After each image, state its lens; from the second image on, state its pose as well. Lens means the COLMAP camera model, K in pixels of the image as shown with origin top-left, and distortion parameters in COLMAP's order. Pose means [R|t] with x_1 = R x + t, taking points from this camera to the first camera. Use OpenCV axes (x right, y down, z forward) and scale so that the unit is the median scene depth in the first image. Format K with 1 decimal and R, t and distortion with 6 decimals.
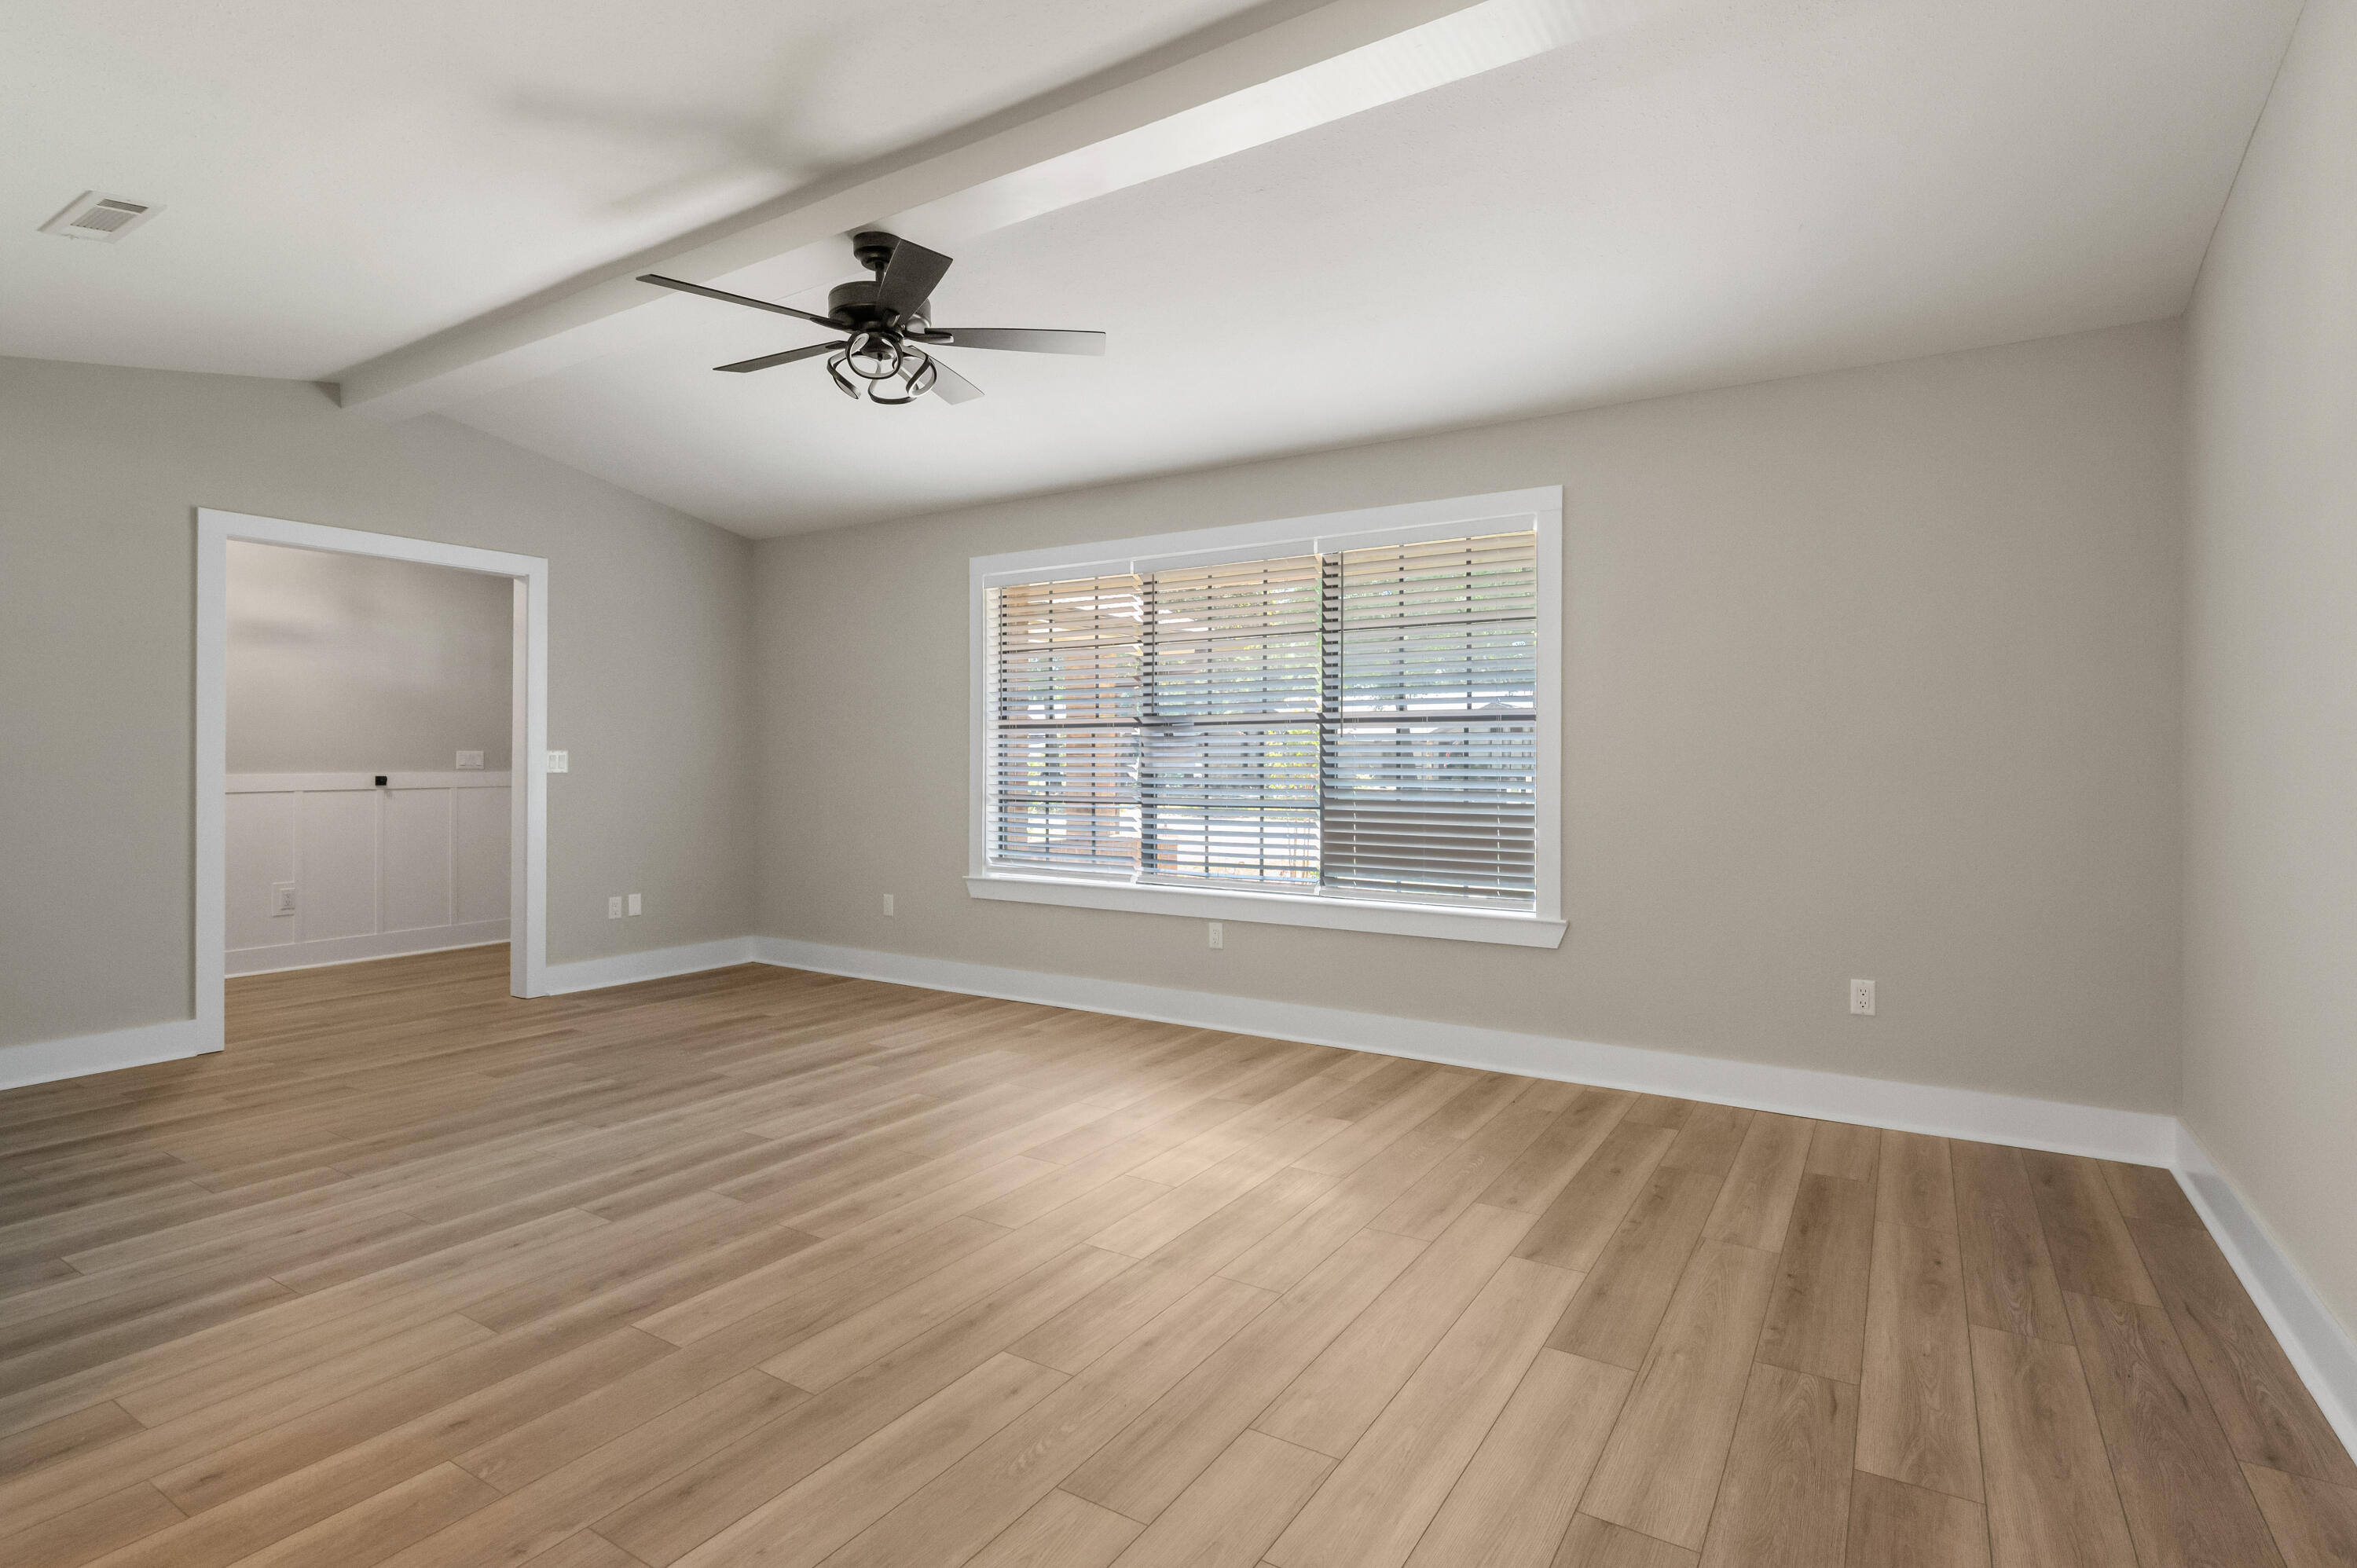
lens RADIAL K [[1146.7, 0, 1172.0], [0, 1146.7, 774.0], [0, 0, 1]] dist [0.002462, -0.000488]
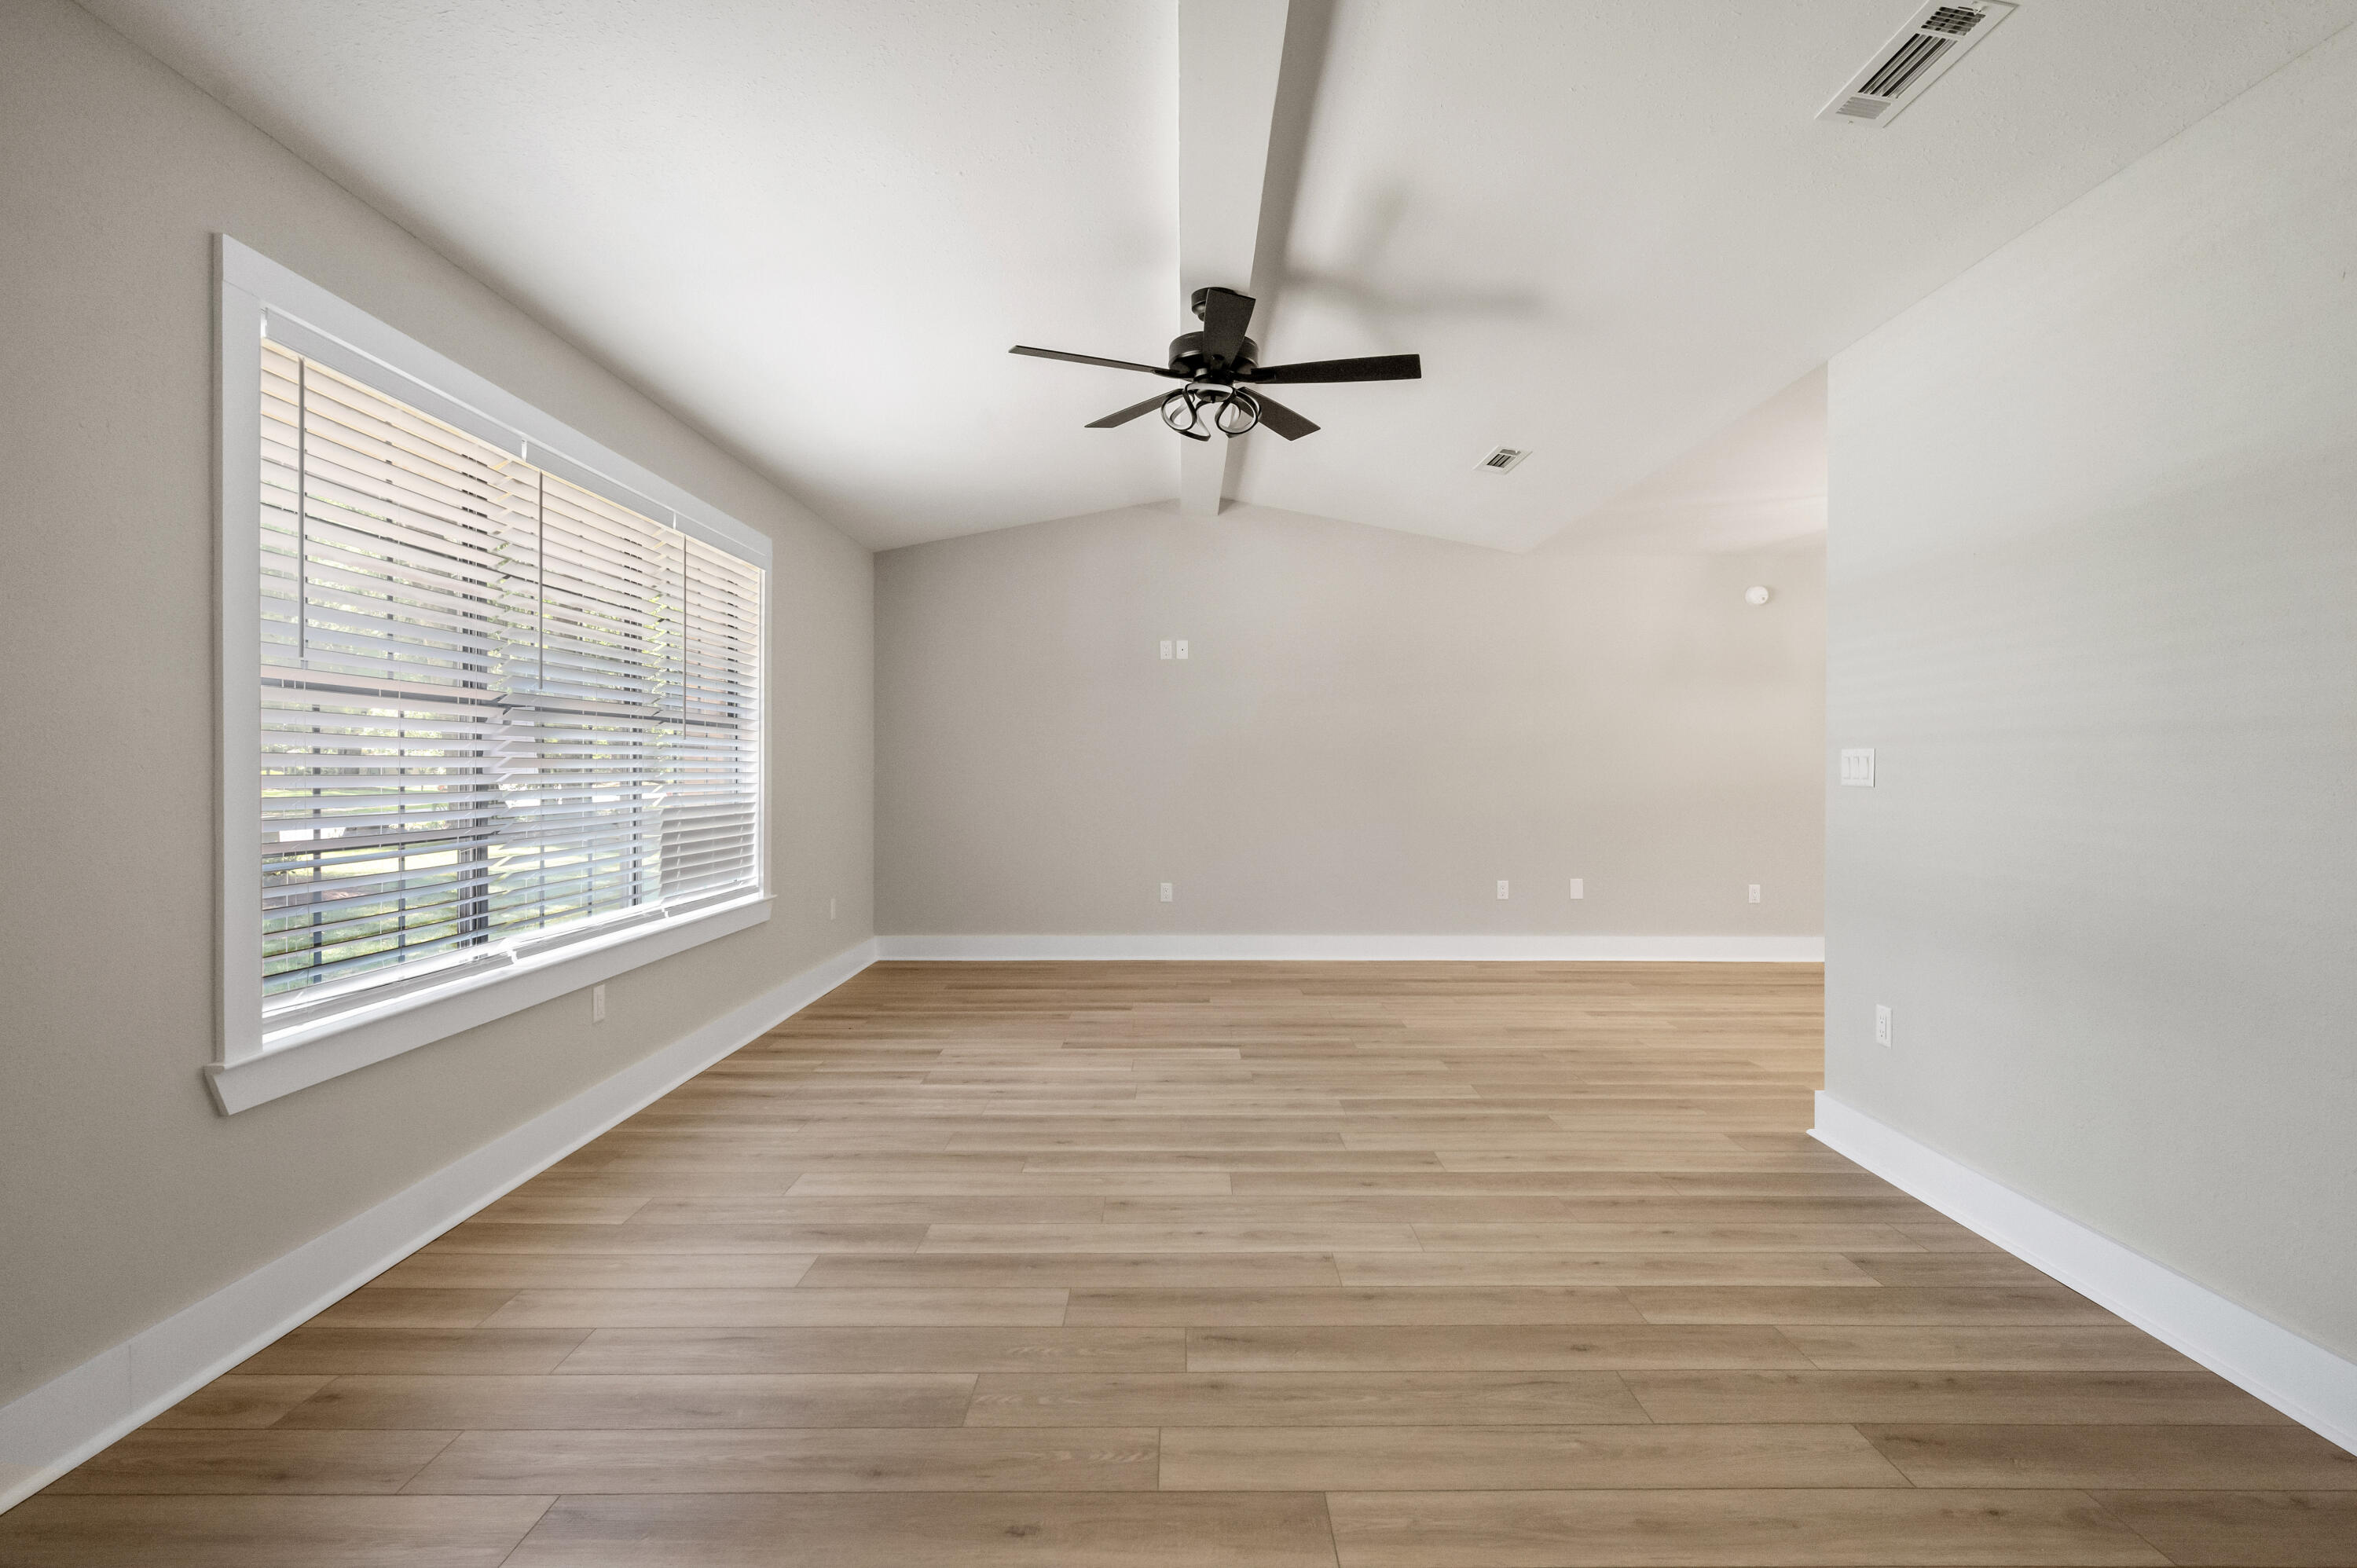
lens RADIAL K [[1146.7, 0, 1200.7], [0, 1146.7, 789.9], [0, 0, 1]] dist [0.002462, -0.000488]
pose [[-0.555092, -0.017294, 0.831609, -1.191353], [0.009609, 0.999584, 0.027201, -0.018934], [-0.831733, 0.023090, -0.554695, 1.650366]]
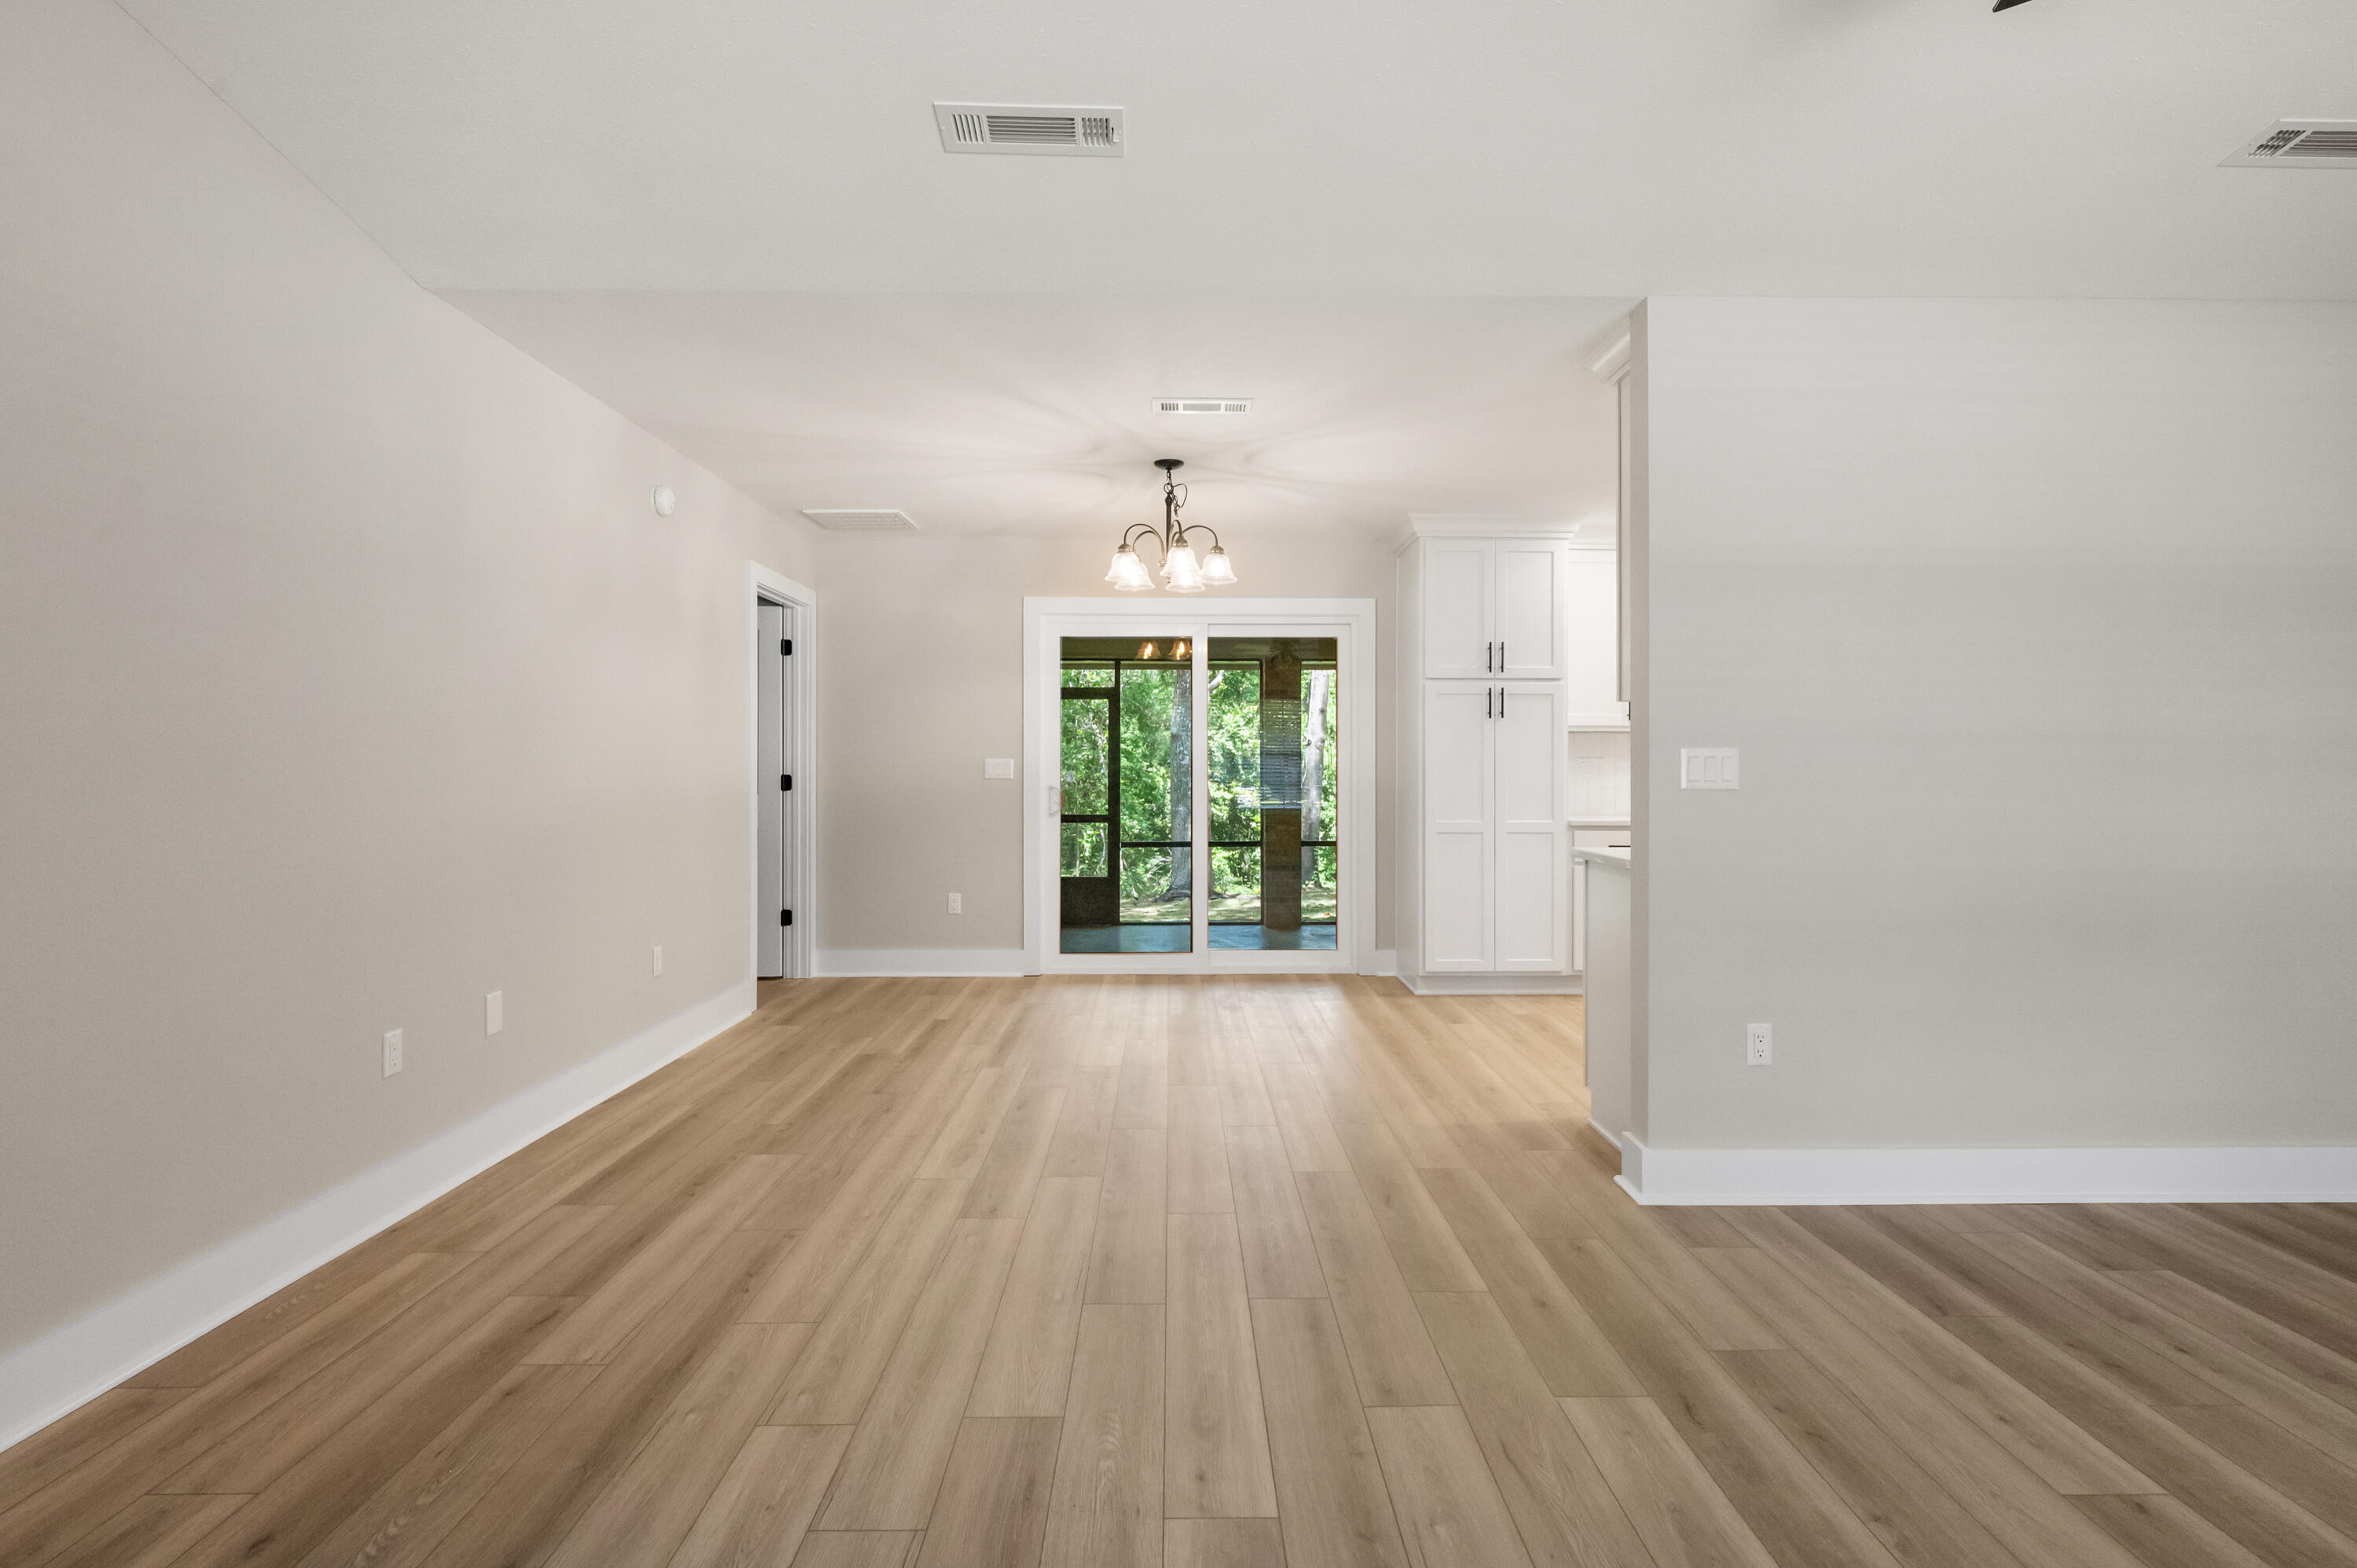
lens RADIAL K [[1146.7, 0, 1188.8], [0, 1146.7, 766.5], [0, 0, 1]] dist [0.002462, -0.000488]
pose [[-0.830654, -0.004068, -0.556774, 0.236493], [-0.008358, 0.999952, 0.005162, -0.009005], [0.556726, 0.008942, -0.830648, 1.115380]]
